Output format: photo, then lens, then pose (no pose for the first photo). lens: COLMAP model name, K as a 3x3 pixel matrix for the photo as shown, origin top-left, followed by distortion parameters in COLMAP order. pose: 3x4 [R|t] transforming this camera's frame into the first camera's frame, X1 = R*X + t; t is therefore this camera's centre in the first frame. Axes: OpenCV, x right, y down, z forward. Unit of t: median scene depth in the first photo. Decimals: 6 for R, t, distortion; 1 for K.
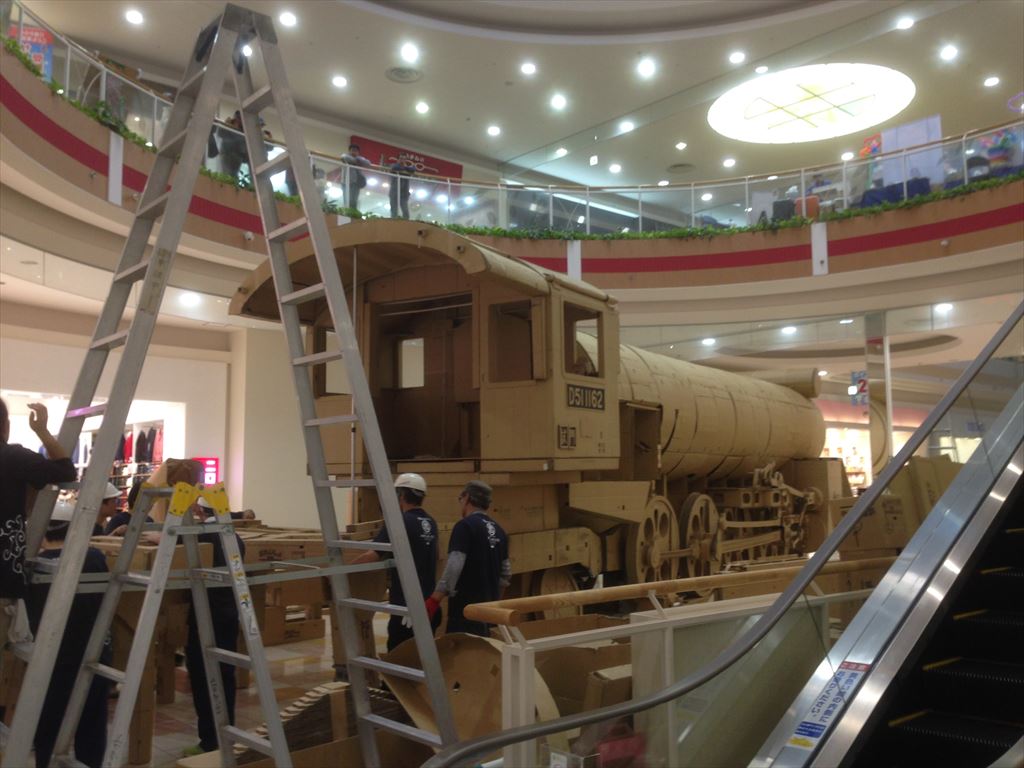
lens RADIAL K [[922.7, 0, 512.0], [0, 922.7, 384.0], [0, 0, 1]] dist [0.149314, -0.267300]
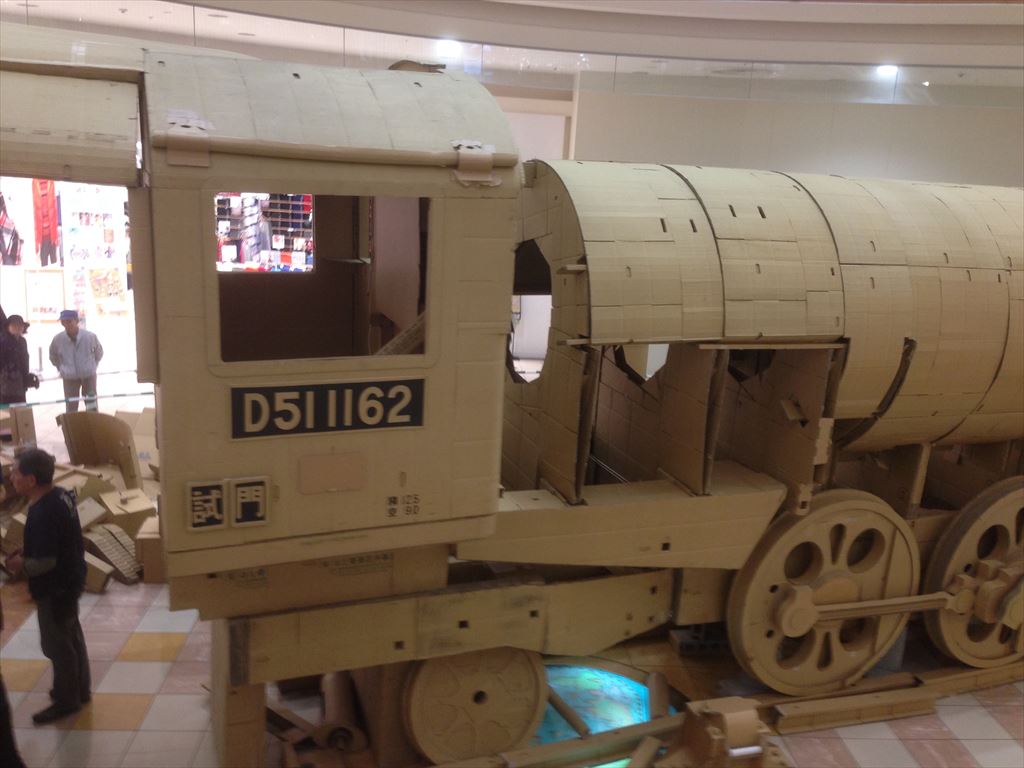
lens RADIAL K [[922.7, 0, 512.0], [0, 922.7, 384.0], [0, 0, 1]] dist [0.149314, -0.267300]
pose [[0.791618, 0.192581, -0.579874, 0.269652], [0.001176, 0.948549, 0.316627, -0.091202], [0.611015, -0.251330, 0.750662, 0.479588]]
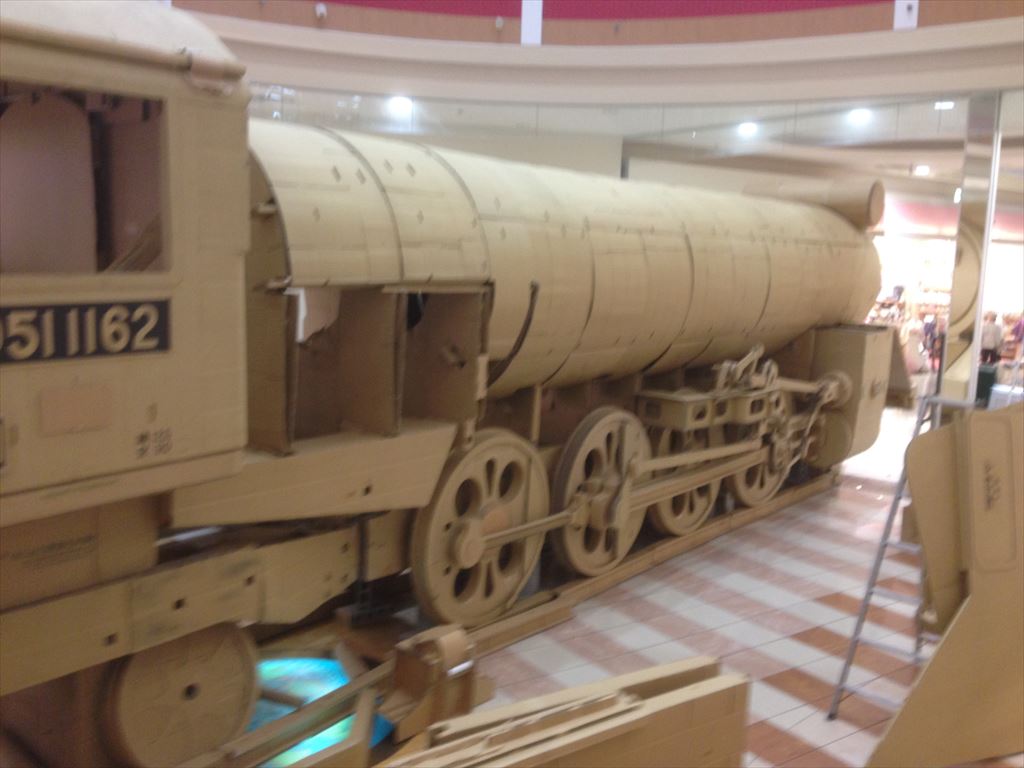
lens RADIAL K [[940.8, 0, 512.0], [0, 940.8, 384.0], [0, 0, 1]] dist [0.081556, -0.132148]
pose [[0.993457, 0.055777, -0.099665, 0.203017], [-0.030377, 0.970249, 0.240195, -0.043452], [0.110097, -0.235596, 0.965595, 0.418363]]
